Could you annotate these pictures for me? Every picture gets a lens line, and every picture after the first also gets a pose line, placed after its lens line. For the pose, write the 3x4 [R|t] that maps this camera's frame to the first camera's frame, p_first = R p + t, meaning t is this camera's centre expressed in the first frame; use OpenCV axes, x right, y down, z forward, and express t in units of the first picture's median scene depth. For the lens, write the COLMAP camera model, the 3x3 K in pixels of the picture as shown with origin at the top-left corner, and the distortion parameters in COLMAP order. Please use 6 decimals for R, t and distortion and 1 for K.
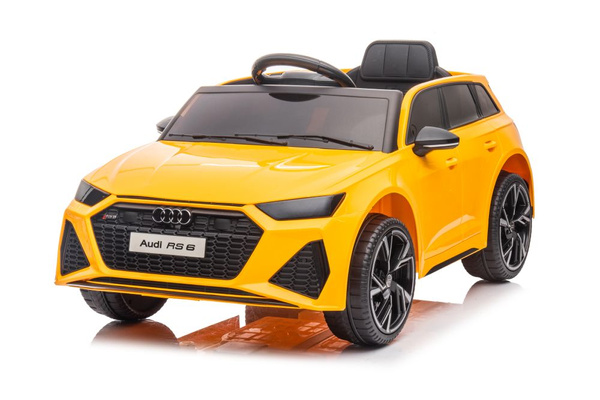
lens RADIAL K [[1093.8, 0, 300.0], [0, 1093.8, 200.0], [0, 0, 1]] dist [0.045754, 0.073601]
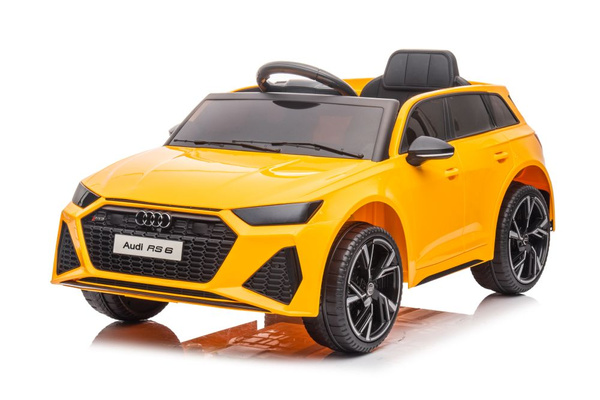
lens RADIAL K [[1093.8, 0, 300.0], [0, 1093.8, 200.0], [0, 0, 1]] dist [0.045754, 0.073601]
pose [[0.994923, 0.021596, -0.098294, 0.106454], [-0.022443, 0.999720, -0.007519, 0.001176], [0.098104, 0.009687, 0.995129, -0.003120]]
